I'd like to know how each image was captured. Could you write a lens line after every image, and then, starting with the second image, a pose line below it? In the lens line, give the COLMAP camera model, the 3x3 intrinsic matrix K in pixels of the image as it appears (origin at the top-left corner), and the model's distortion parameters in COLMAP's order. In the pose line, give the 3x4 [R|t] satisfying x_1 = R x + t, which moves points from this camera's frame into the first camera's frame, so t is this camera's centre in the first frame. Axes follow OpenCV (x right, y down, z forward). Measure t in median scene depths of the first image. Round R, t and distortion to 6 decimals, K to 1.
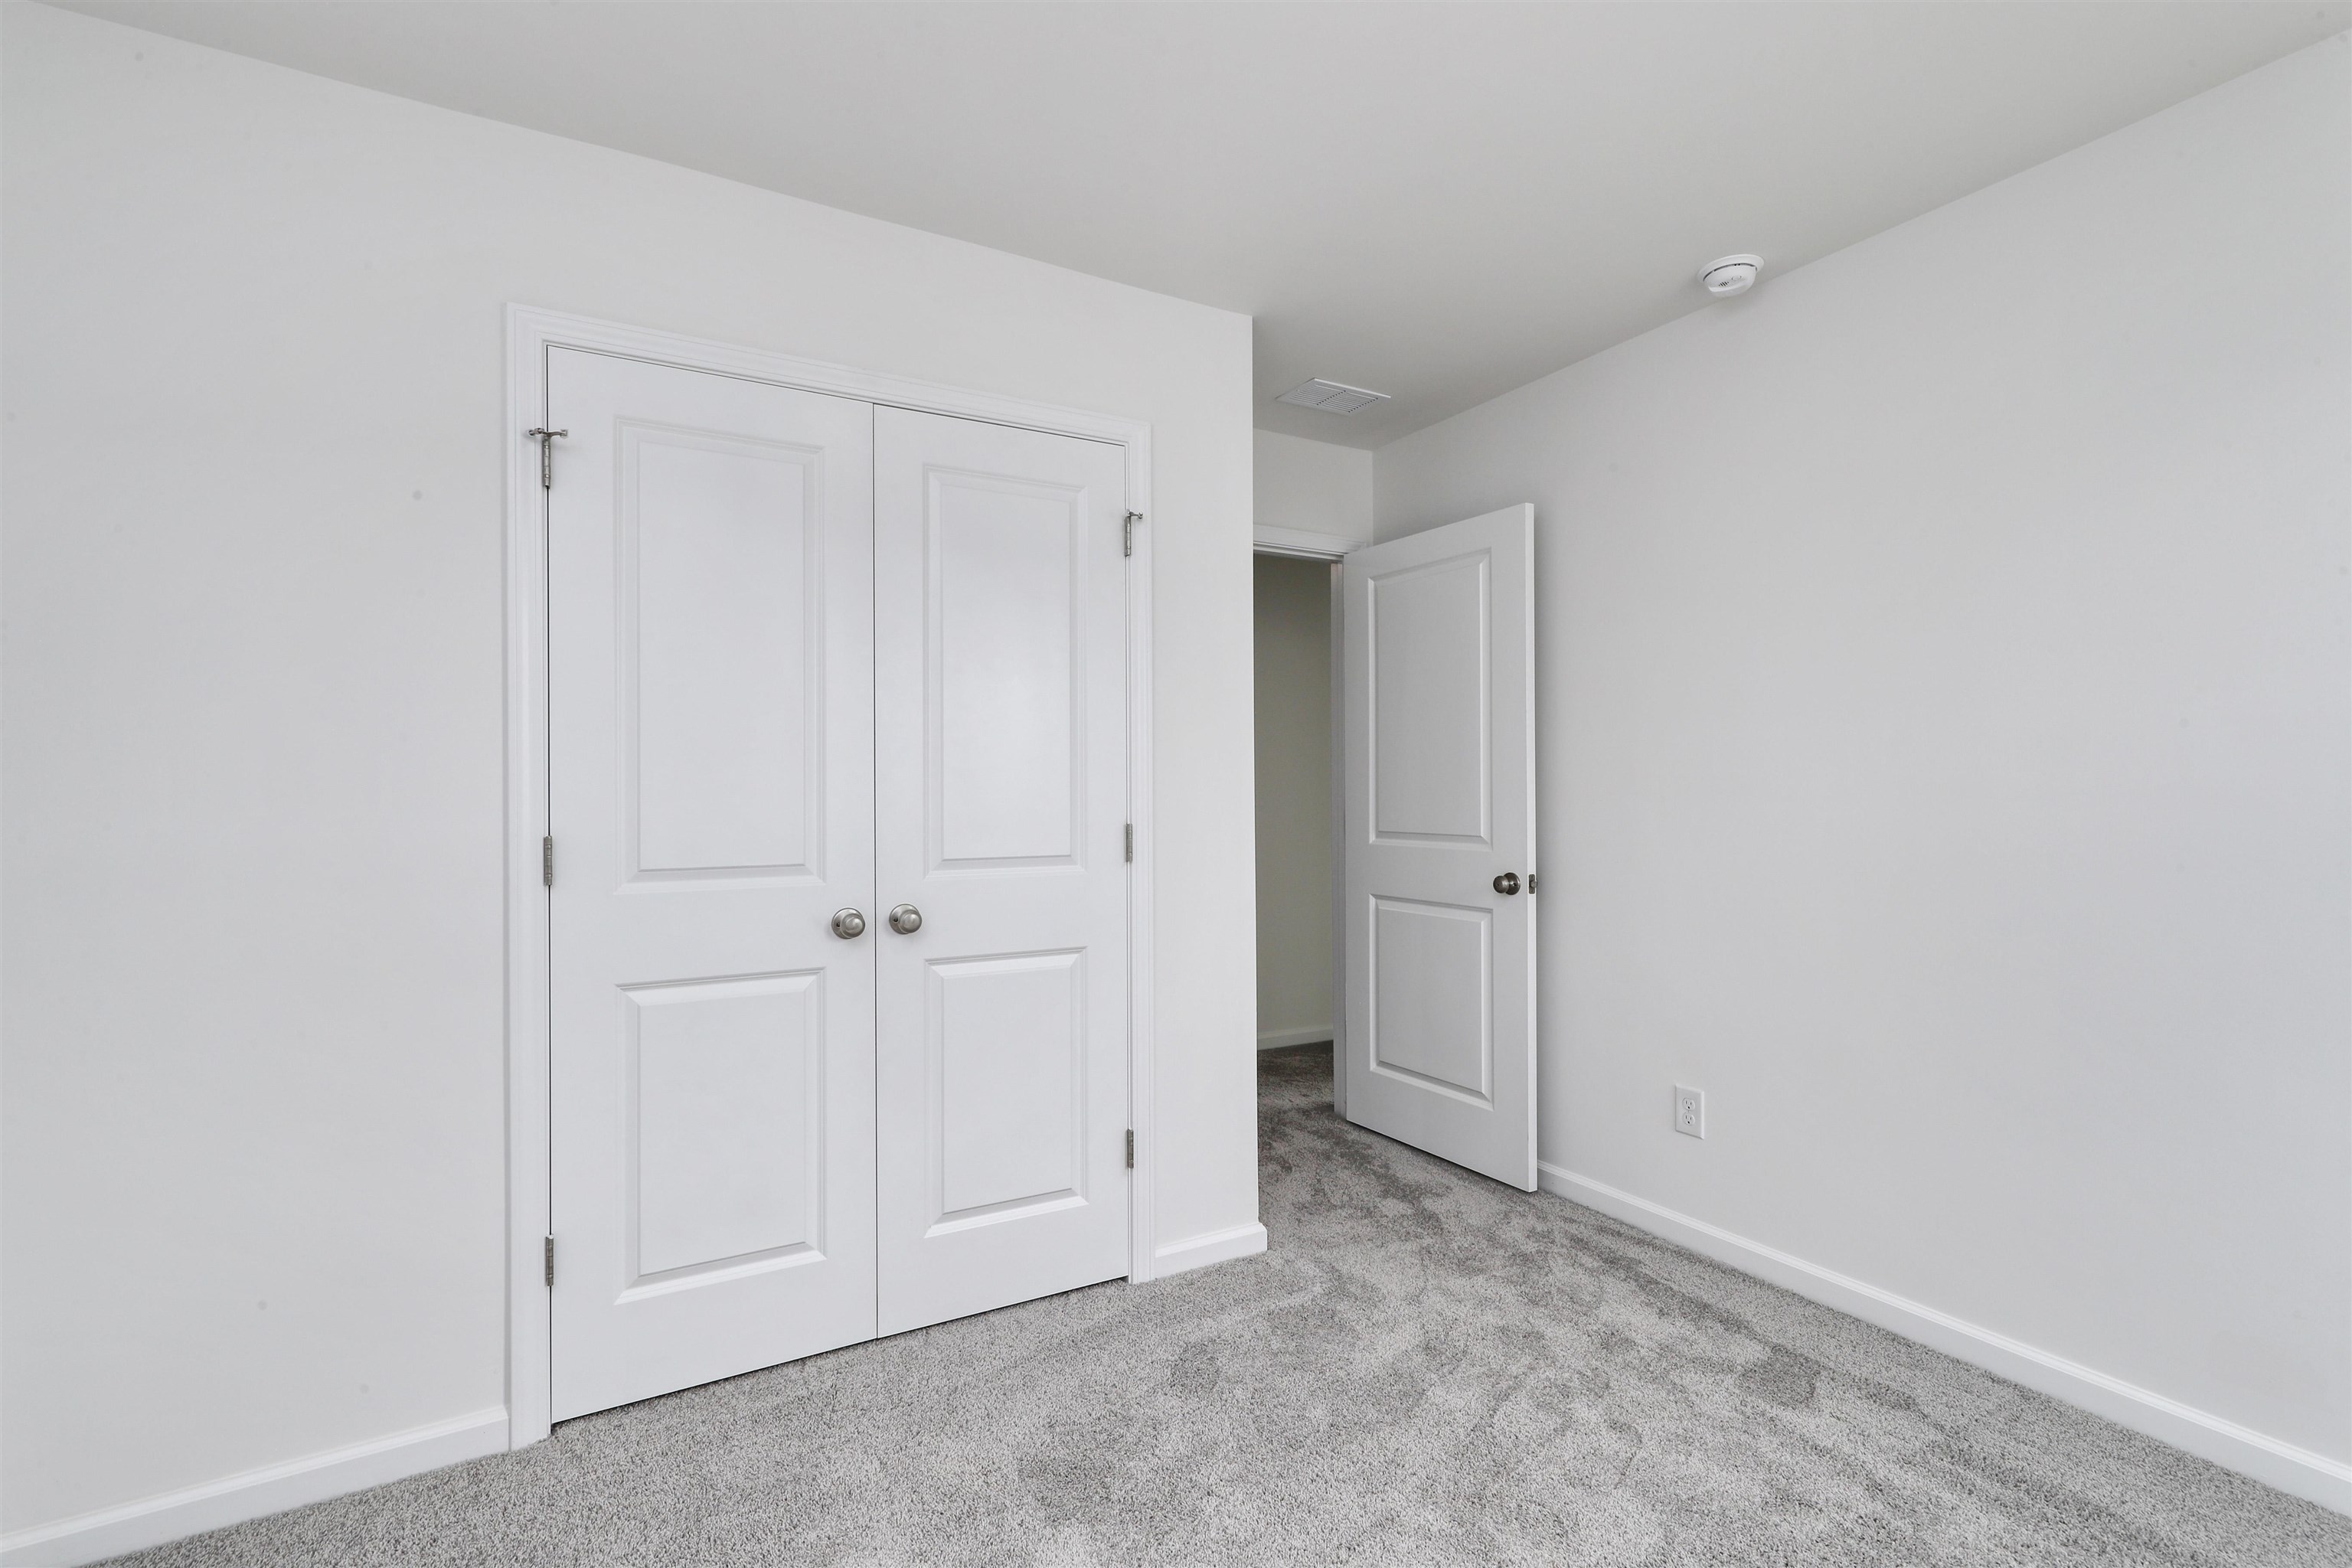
lens RADIAL K [[1072.2, 0, 1160.0], [0, 1072.2, 795.7], [0, 0, 1]] dist [-0.000611, 0.000955]
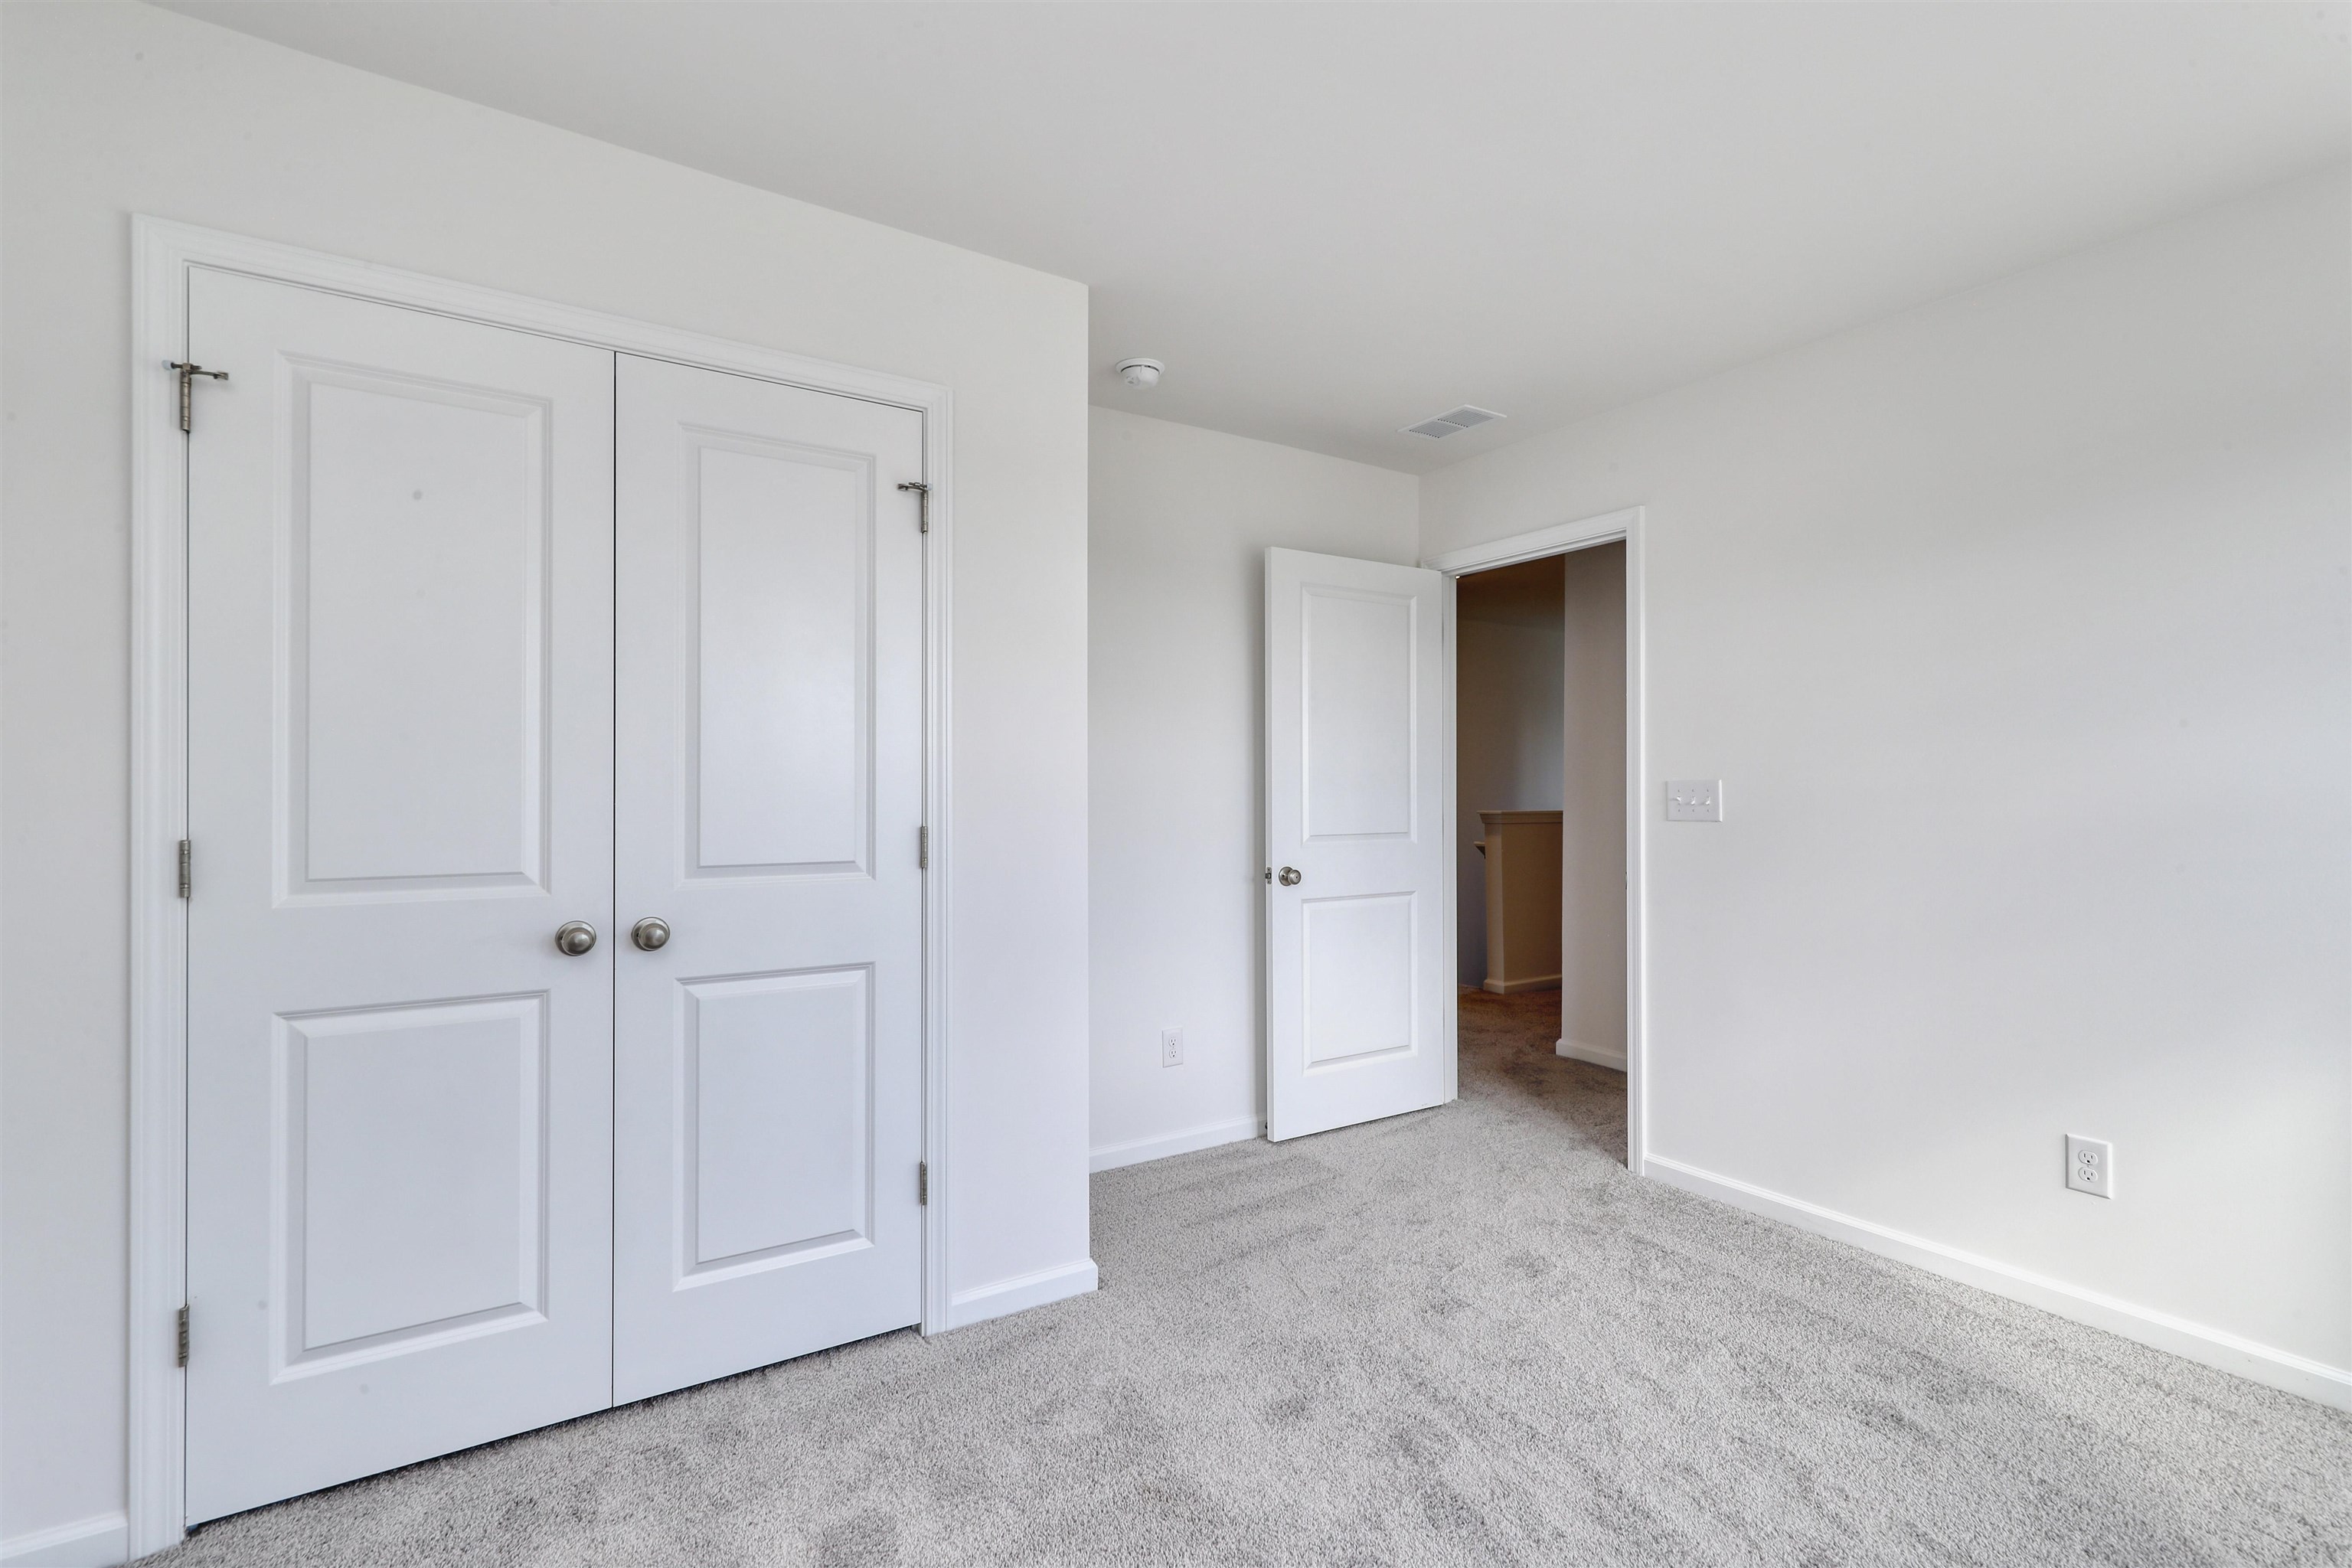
lens RADIAL K [[1072.2, 0, 1186.0], [0, 1072.2, 793.0], [0, 0, 1]] dist [-0.000611, 0.000955]
pose [[0.998583, 0.006854, 0.052779, 0.161521], [-0.006733, 0.999974, -0.002473, -0.002054], [-0.052795, 0.002114, 0.998603, 0.093232]]
